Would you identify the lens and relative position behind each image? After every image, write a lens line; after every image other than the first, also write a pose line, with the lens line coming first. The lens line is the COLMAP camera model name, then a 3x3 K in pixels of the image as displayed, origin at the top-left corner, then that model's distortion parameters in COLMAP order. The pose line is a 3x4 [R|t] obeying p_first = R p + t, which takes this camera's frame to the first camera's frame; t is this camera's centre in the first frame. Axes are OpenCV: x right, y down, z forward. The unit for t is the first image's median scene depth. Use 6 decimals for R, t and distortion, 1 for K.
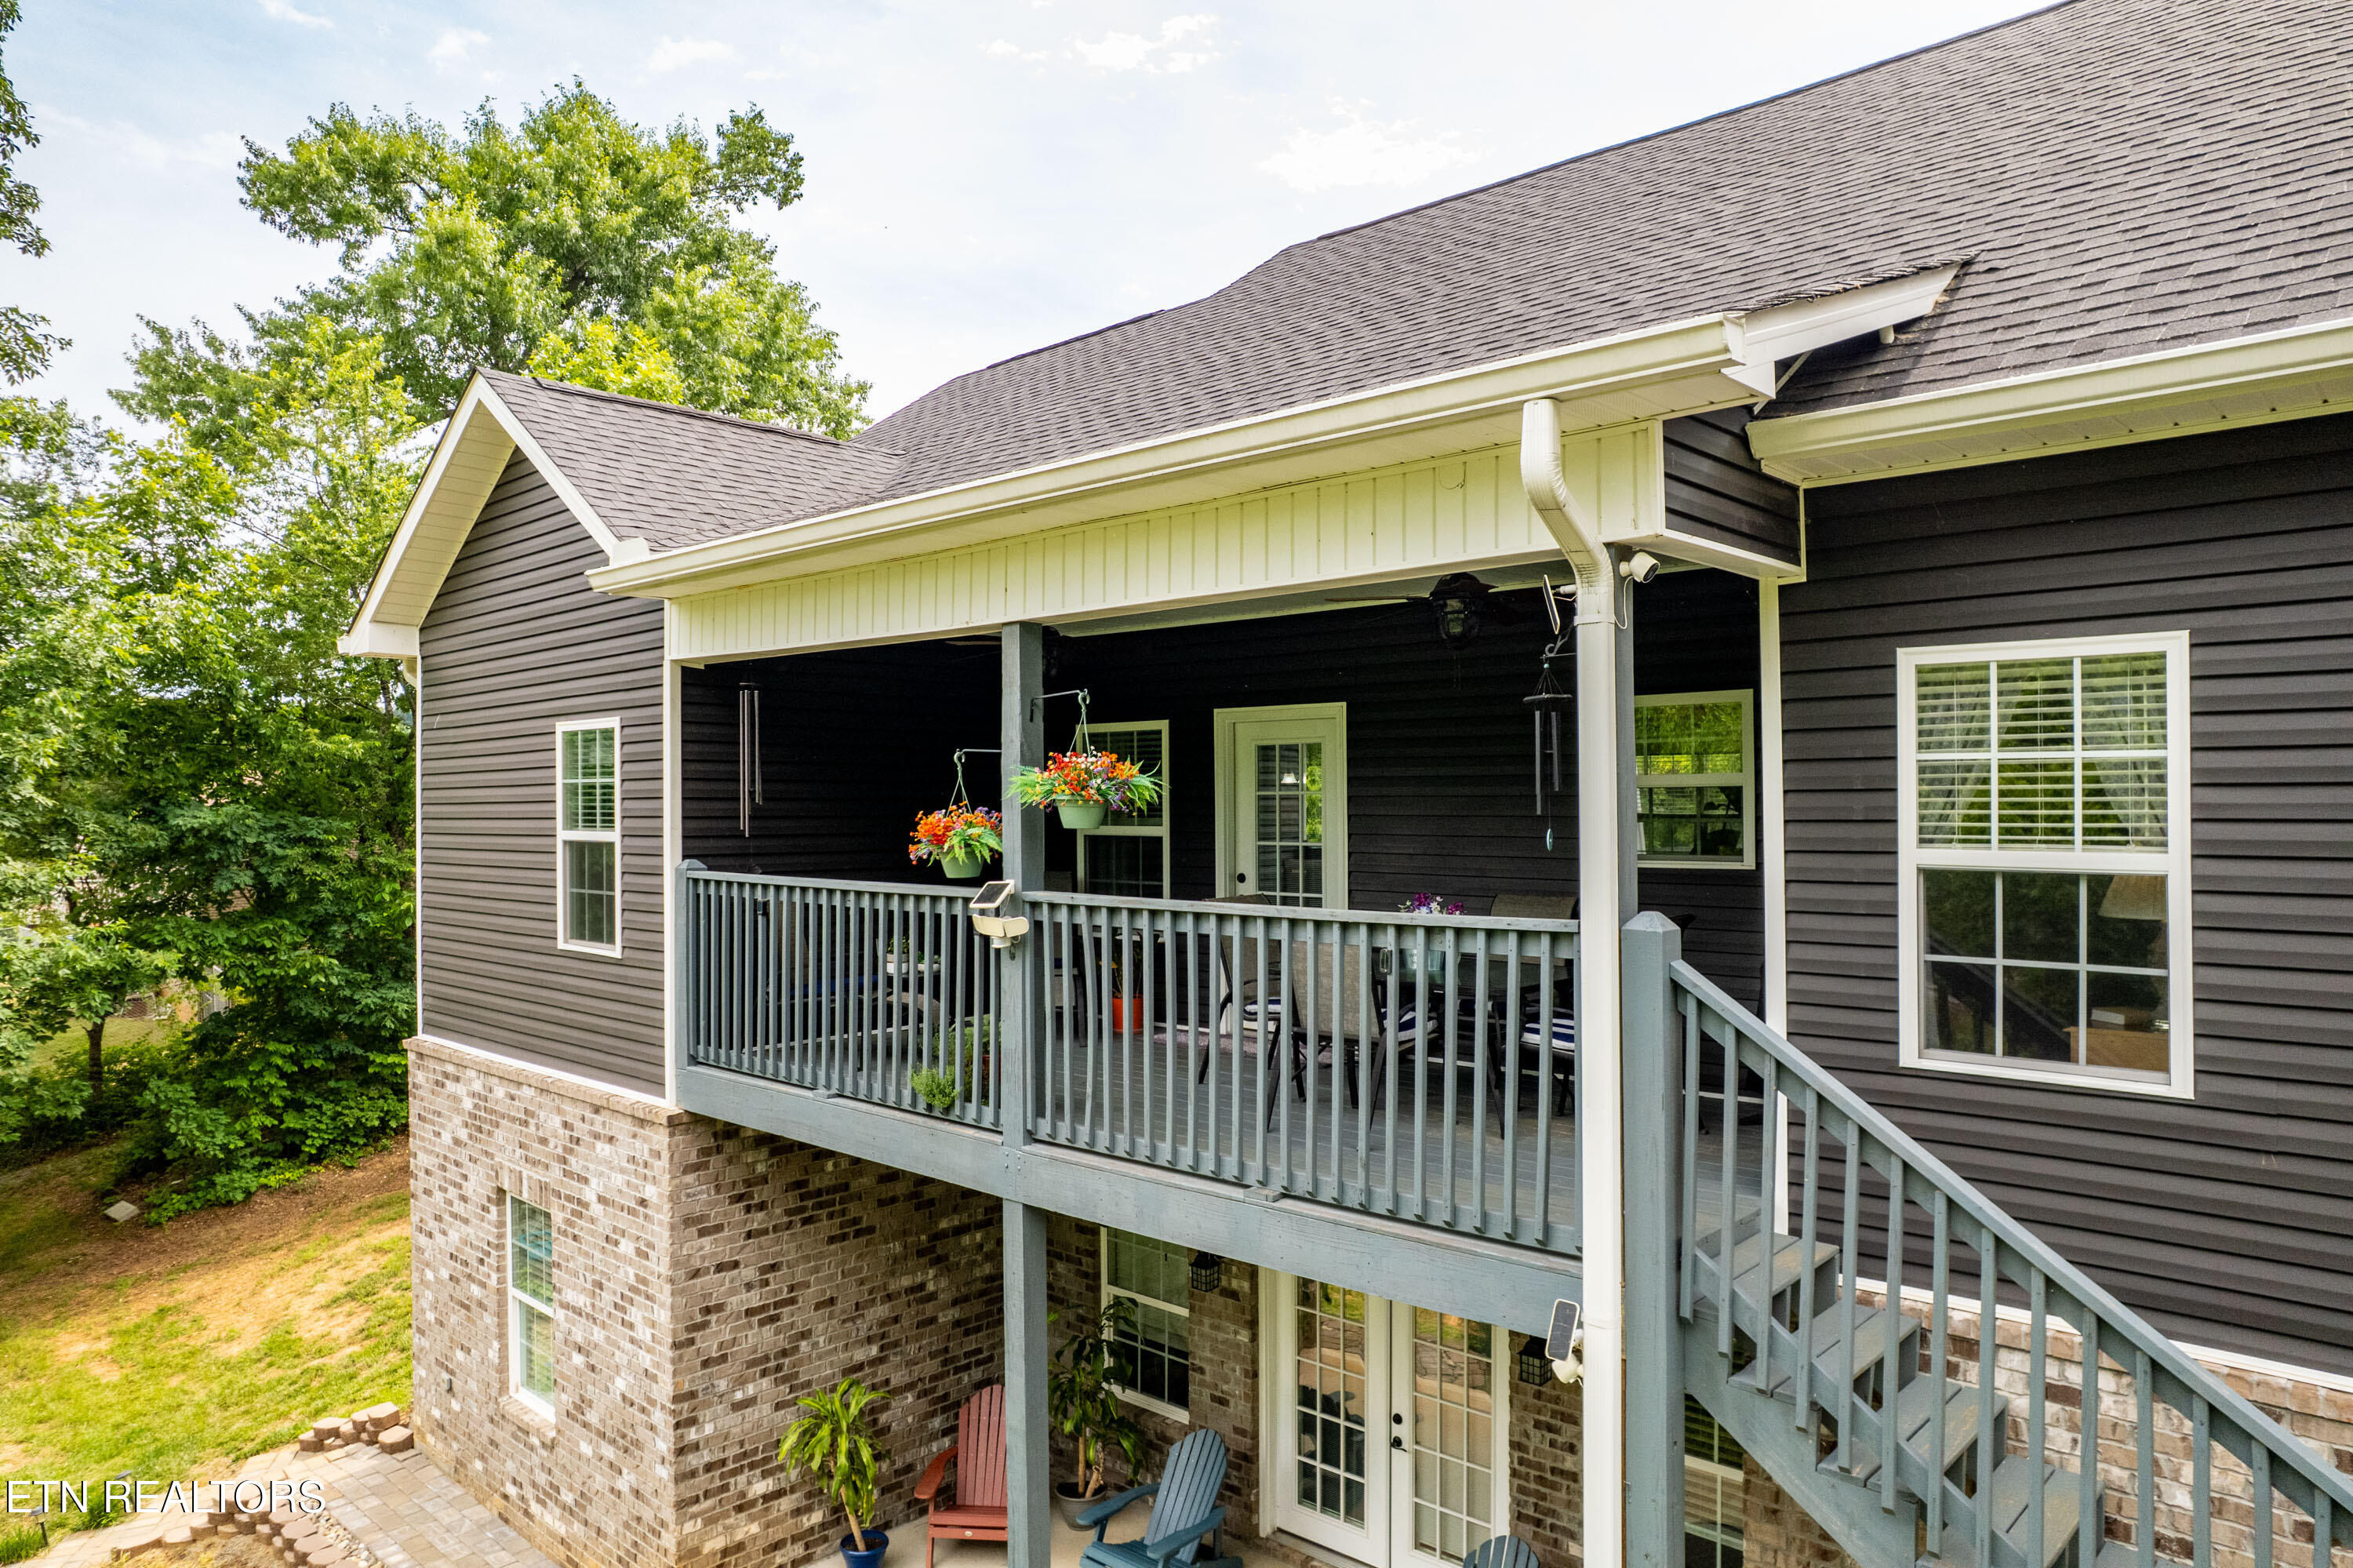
lens RADIAL K [[1481.9, 0, 1176.5], [0, 1481.9, 784.0], [0, 0, 1]] dist [-0.109049, -0.004323]
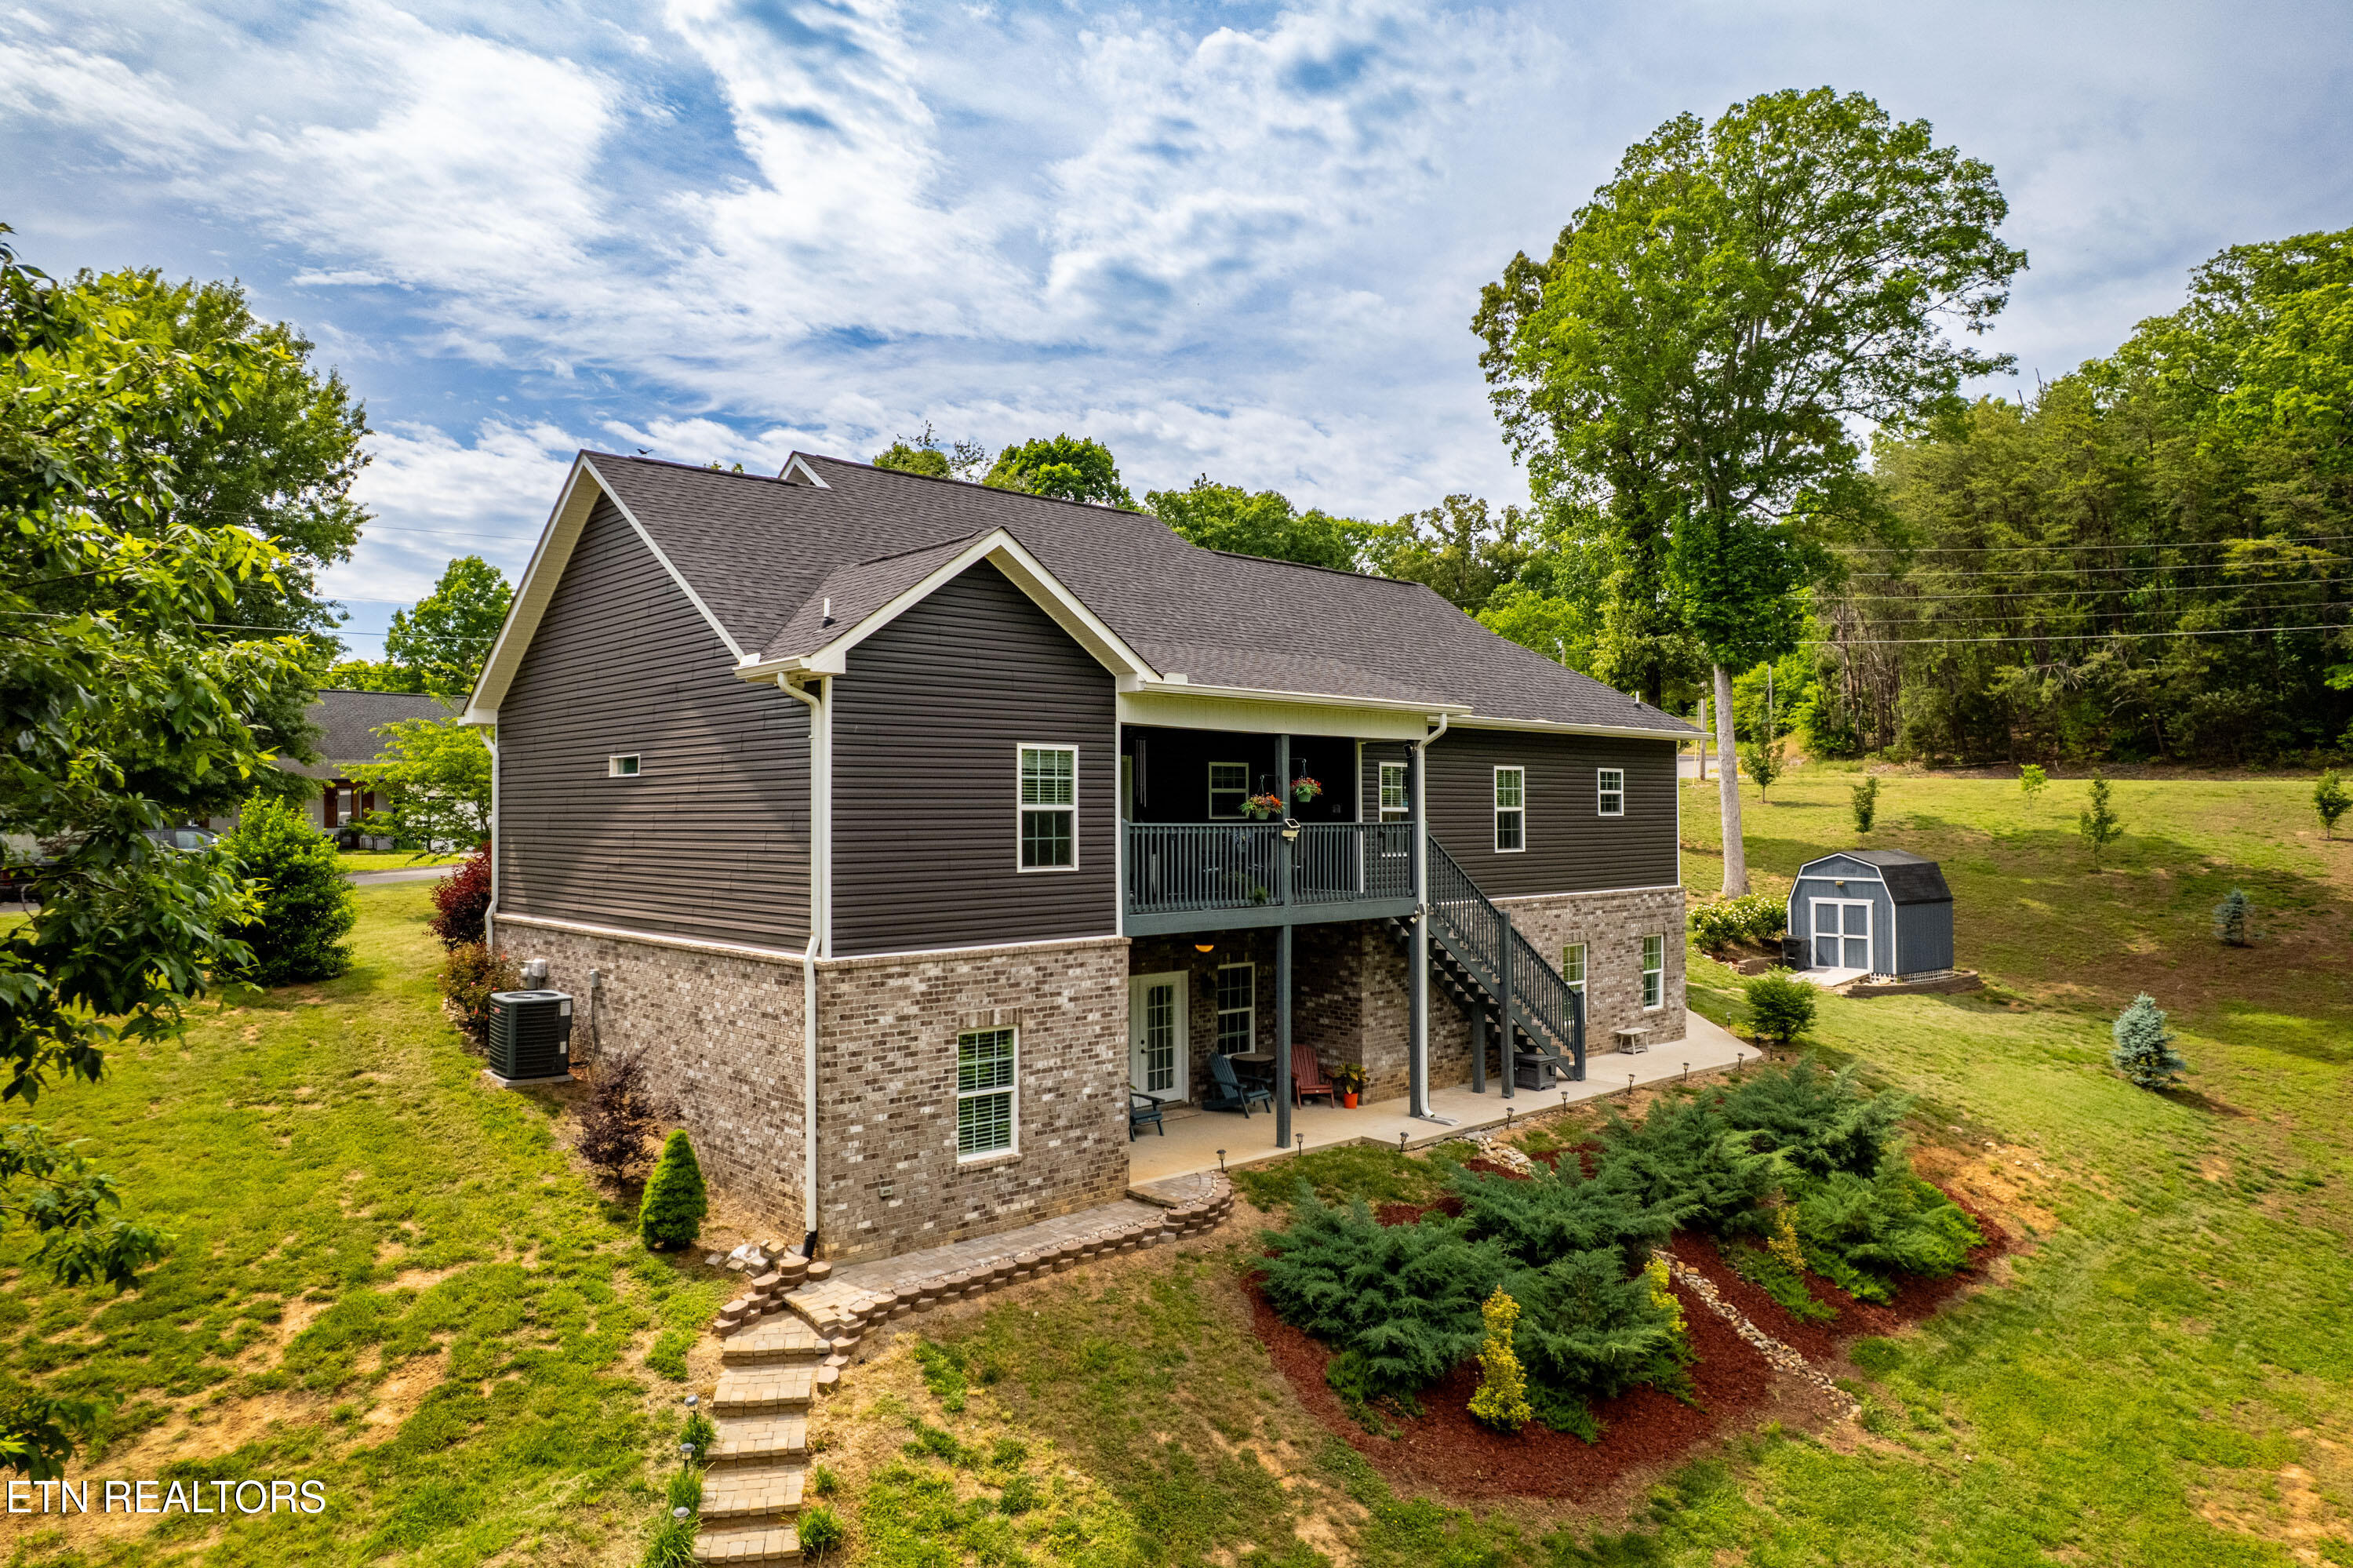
lens RADIAL K [[1507.2, 0, 1176.5], [0, 1507.2, 784.0], [0, 0, 1]] dist [-0.070339, 0.067414]
pose [[0.104940, 0.014541, 0.994372, -2.018610], [-0.022867, 0.999664, -0.012206, 0.022893], [-0.994216, -0.021457, 0.105237, 0.569440]]
